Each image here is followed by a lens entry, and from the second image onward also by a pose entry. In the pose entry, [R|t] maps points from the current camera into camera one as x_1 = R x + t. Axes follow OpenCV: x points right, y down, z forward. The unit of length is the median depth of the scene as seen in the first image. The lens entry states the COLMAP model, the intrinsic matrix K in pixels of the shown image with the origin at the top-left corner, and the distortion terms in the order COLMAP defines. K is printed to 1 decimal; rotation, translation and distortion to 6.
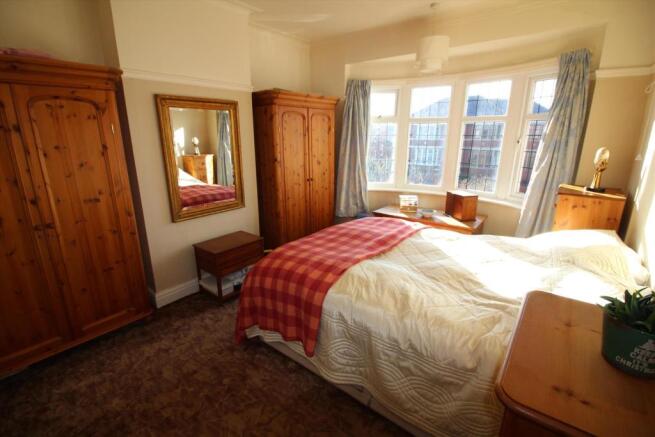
lens RADIAL K [[303.7, 0, 325.8], [0, 303.7, 218.7], [0, 0, 1]] dist [-0.008466, -0.009240]
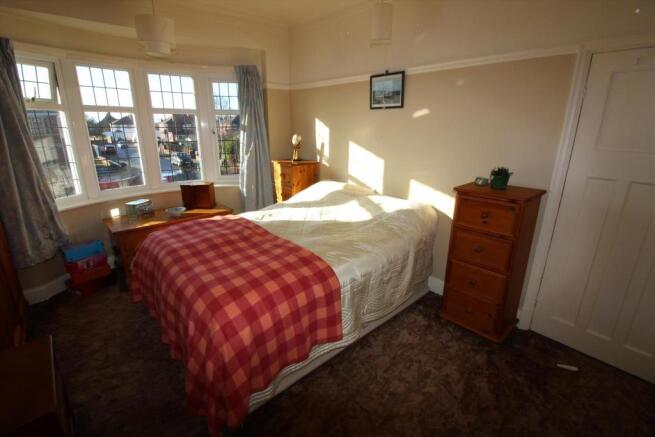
lens RADIAL K [[303.7, 0, 326.2], [0, 303.7, 217.9], [0, 0, 1]] dist [-0.008466, -0.009240]
pose [[0.150619, -0.280736, 0.947893, -0.516385], [0.258569, 0.936641, 0.236317, -0.109618], [-0.954178, 0.209502, 0.213665, 0.402329]]
